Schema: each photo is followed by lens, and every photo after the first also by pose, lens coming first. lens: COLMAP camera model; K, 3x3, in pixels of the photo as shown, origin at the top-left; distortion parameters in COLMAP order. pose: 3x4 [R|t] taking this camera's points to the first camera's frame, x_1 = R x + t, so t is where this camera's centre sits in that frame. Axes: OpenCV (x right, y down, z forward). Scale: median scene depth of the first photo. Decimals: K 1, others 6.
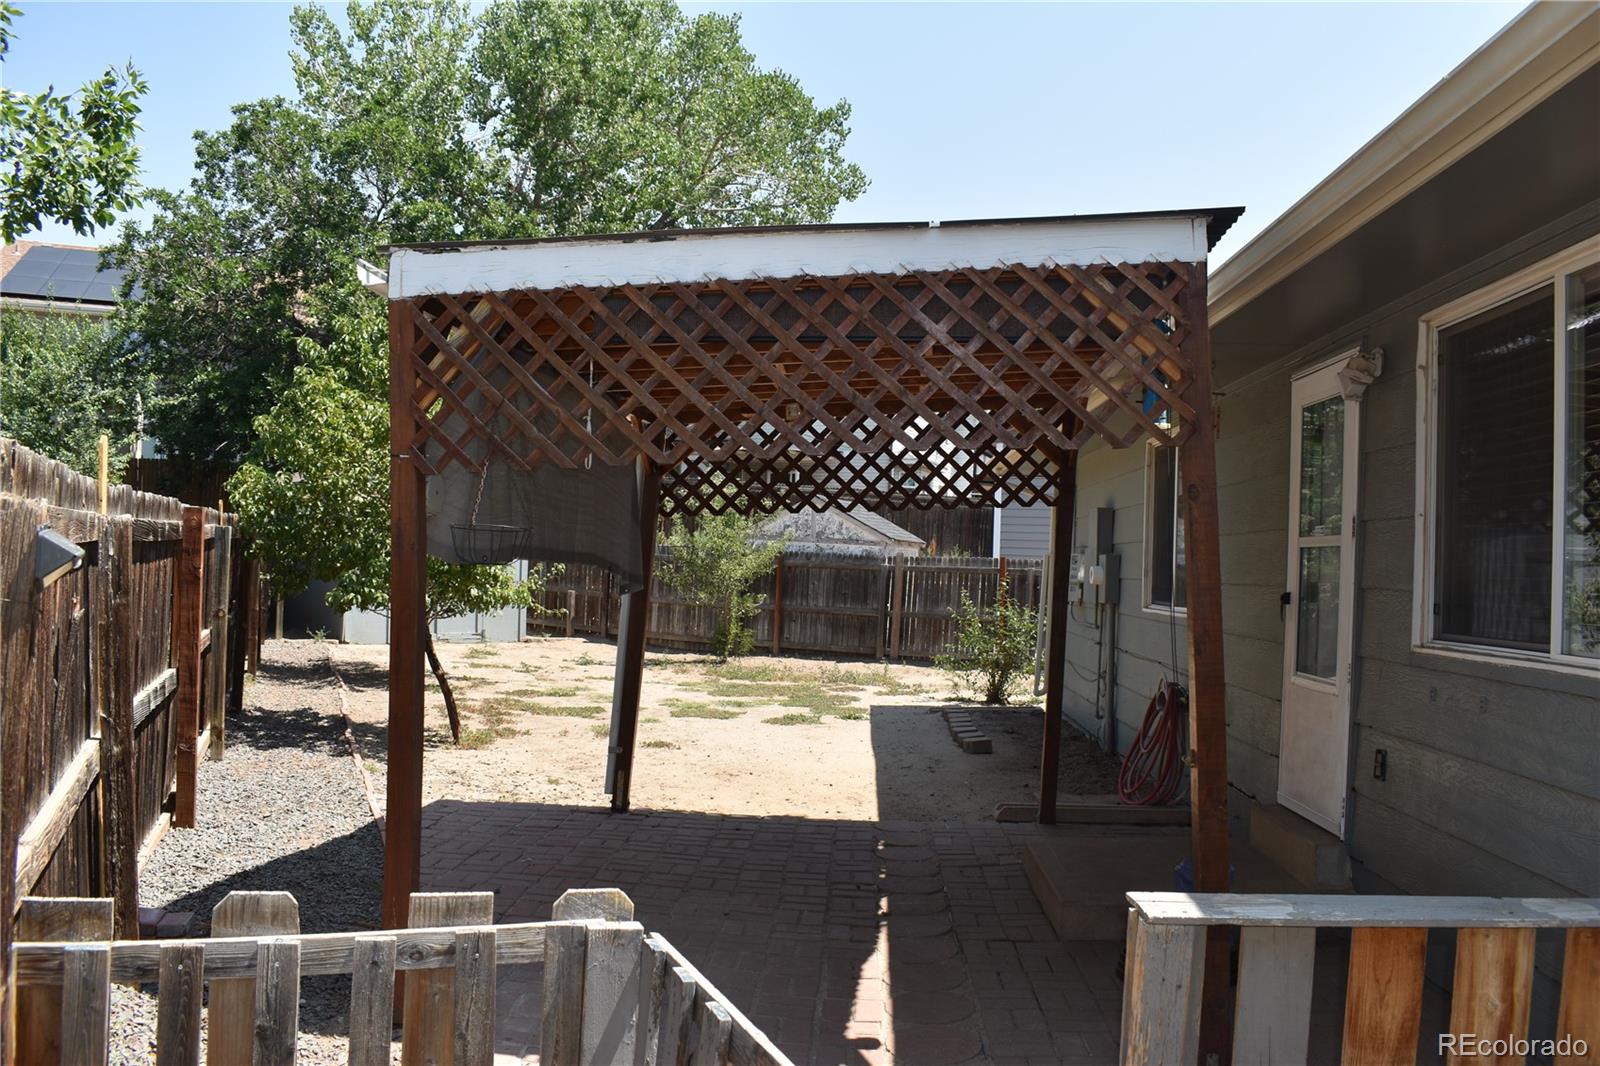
lens RADIAL K [[1243.2, 0, 798.5], [0, 1243.2, 533.6], [0, 0, 1]] dist [-0.094095, 0.016562]
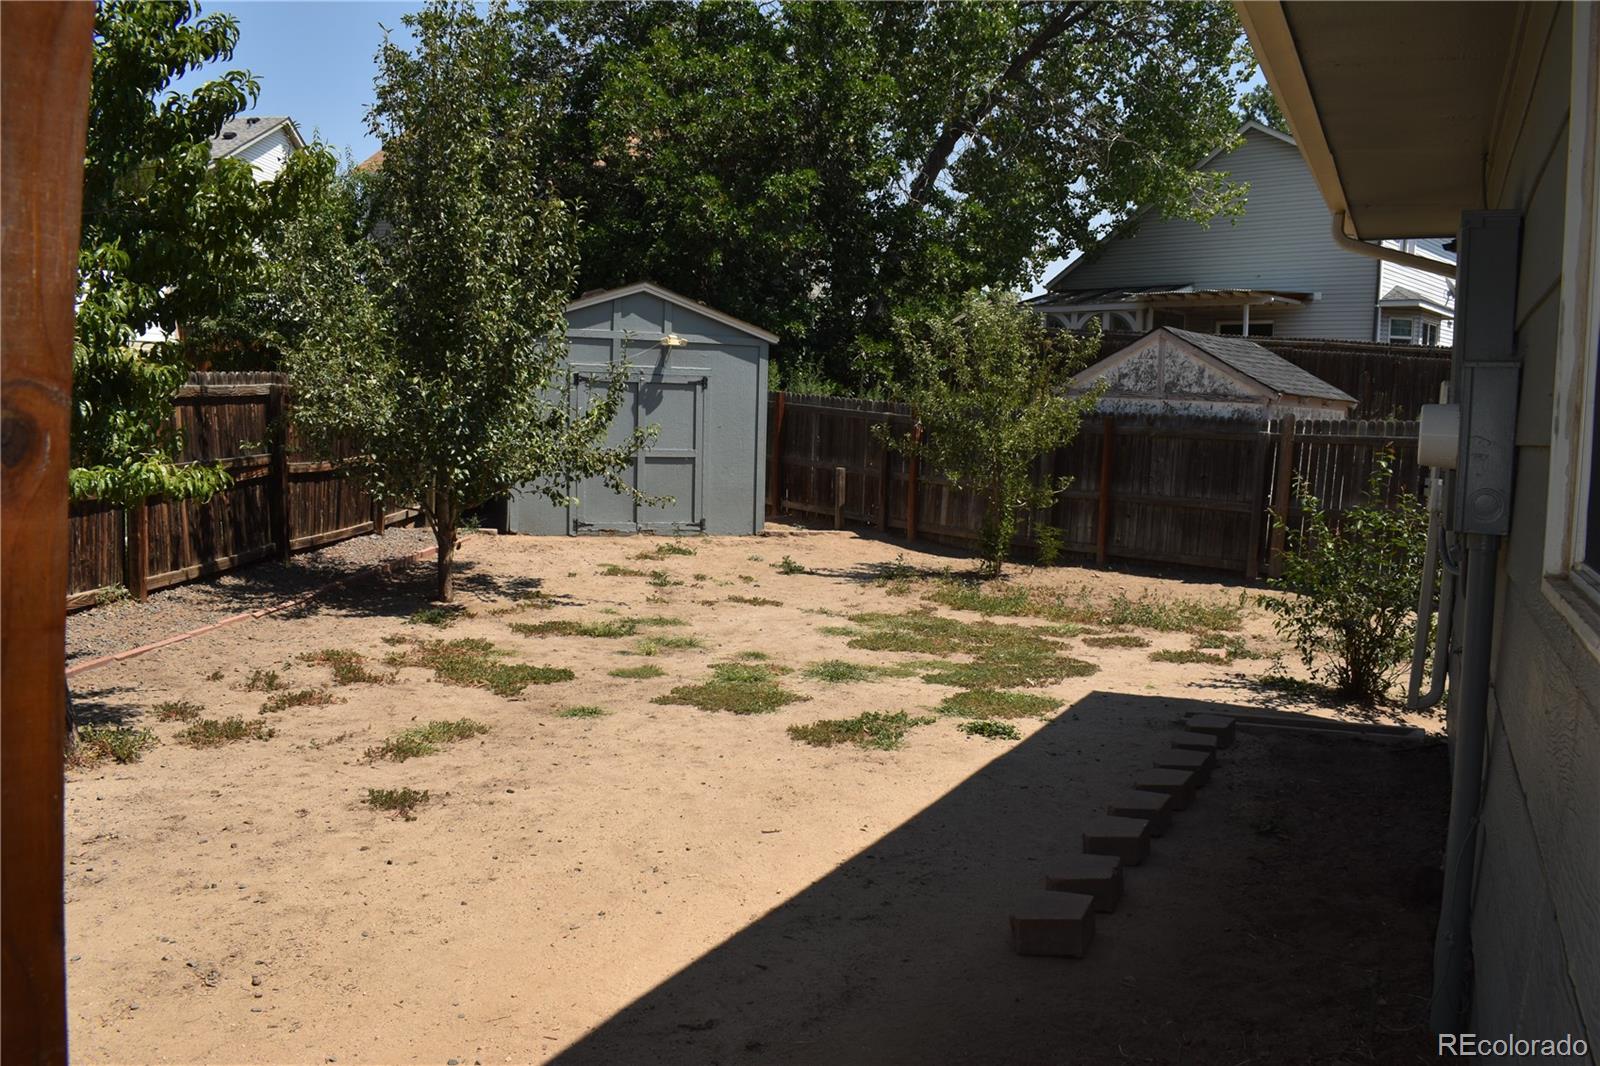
lens RADIAL K [[1243.2, 0, 803.4], [0, 1243.2, 534.9], [0, 0, 1]] dist [-0.094095, 0.016562]
pose [[0.912070, 0.029872, -0.408945, 0.110552], [0.013563, 0.994599, 0.102902, 0.009030], [0.409810, -0.099400, 0.906739, 0.320024]]
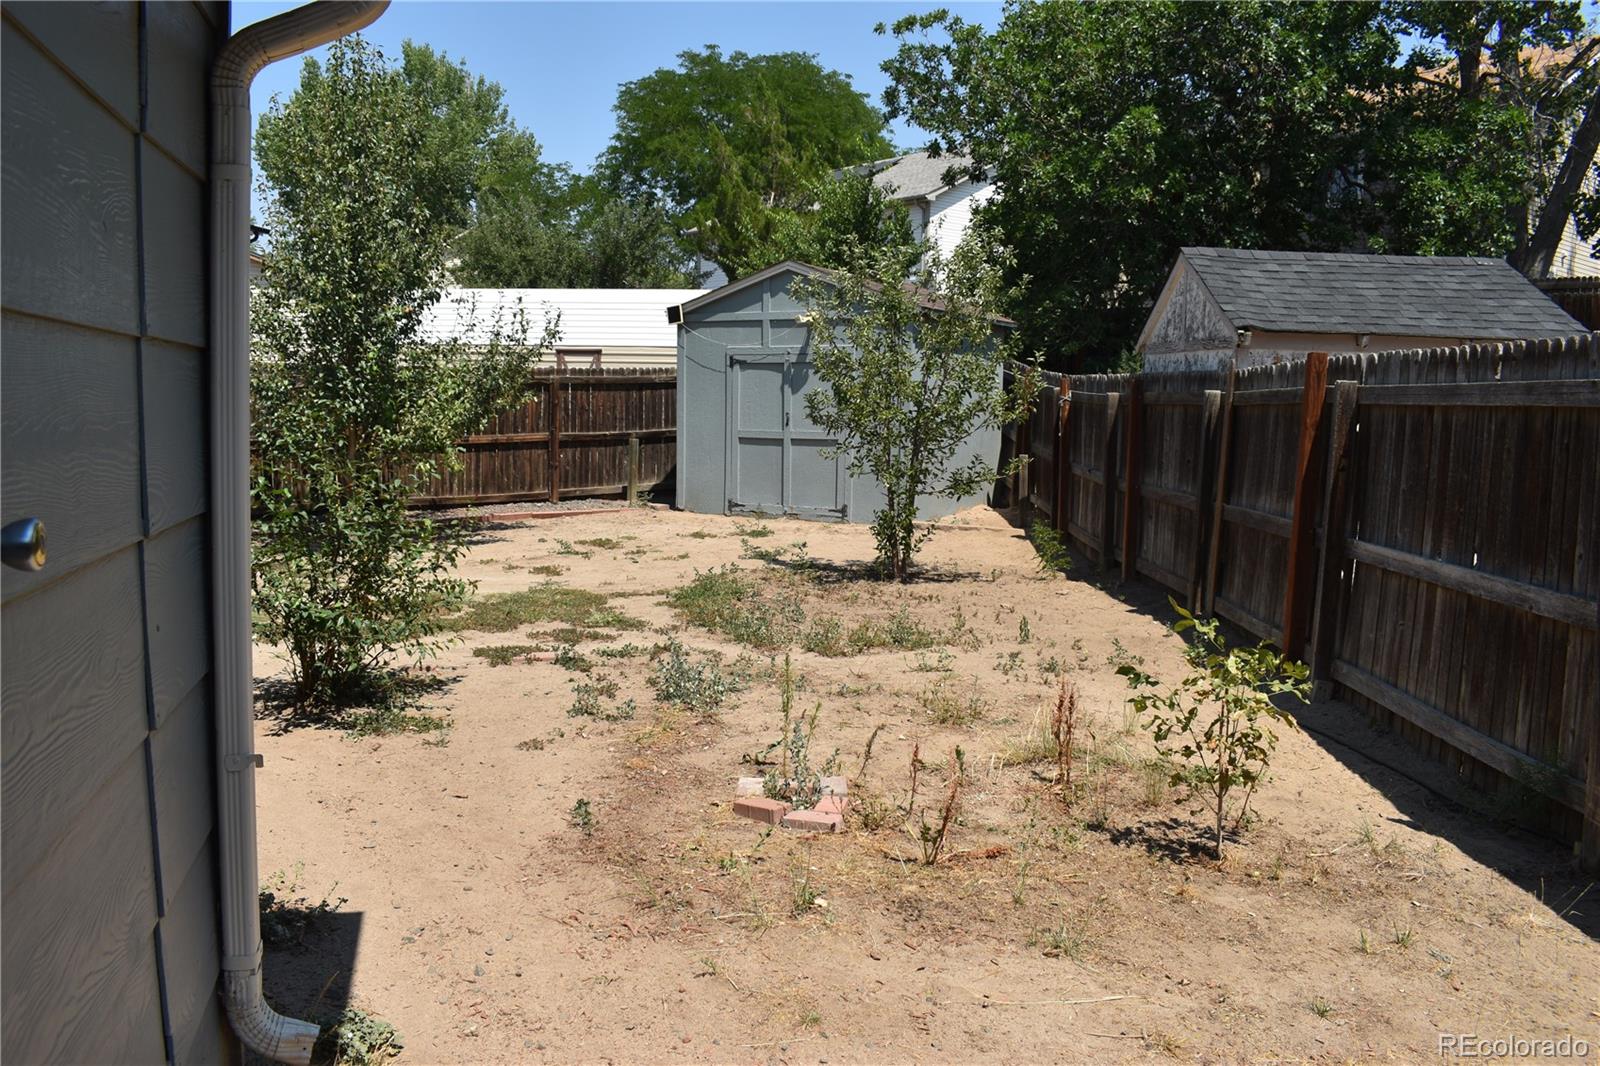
lens RADIAL K [[1243.2, 0, 801.4], [0, 1243.2, 533.4], [0, 0, 1]] dist [-0.094095, 0.016562]
pose [[0.328892, 0.065687, -0.942080, 0.404684], [0.021178, 0.996814, 0.076897, 0.036944], [0.944130, -0.045242, 0.326453, 0.719865]]
